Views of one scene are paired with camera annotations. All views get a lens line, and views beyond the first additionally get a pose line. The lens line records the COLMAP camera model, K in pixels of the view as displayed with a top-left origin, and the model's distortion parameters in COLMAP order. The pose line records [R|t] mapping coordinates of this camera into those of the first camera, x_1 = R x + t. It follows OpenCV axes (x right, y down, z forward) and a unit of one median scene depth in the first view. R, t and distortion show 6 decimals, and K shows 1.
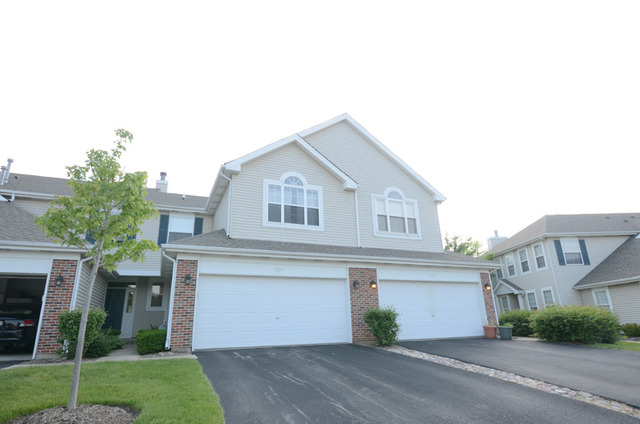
lens RADIAL K [[358.1, 0, 320.0], [0, 358.1, 212.0], [0, 0, 1]] dist [-0.002062, -0.001036]
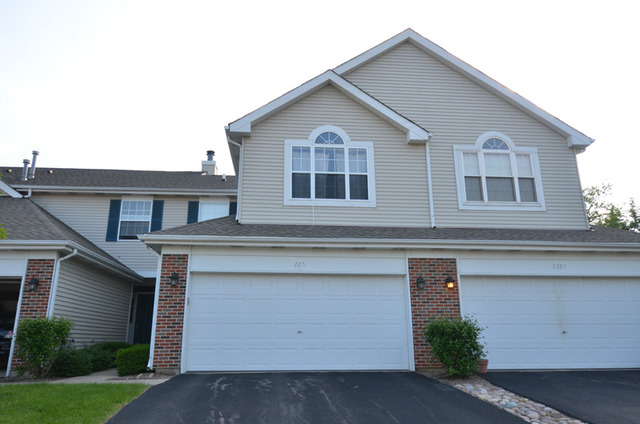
lens RADIAL K [[462.8, 0, 320.0], [0, 462.8, 212.0], [0, 0, 1]] dist [0.013733, 0.003807]
pose [[0.947947, -0.065330, -0.311653, 0.186968], [0.076293, 0.996818, 0.023103, 0.035520], [0.309152, -0.045677, 0.949915, 0.129179]]
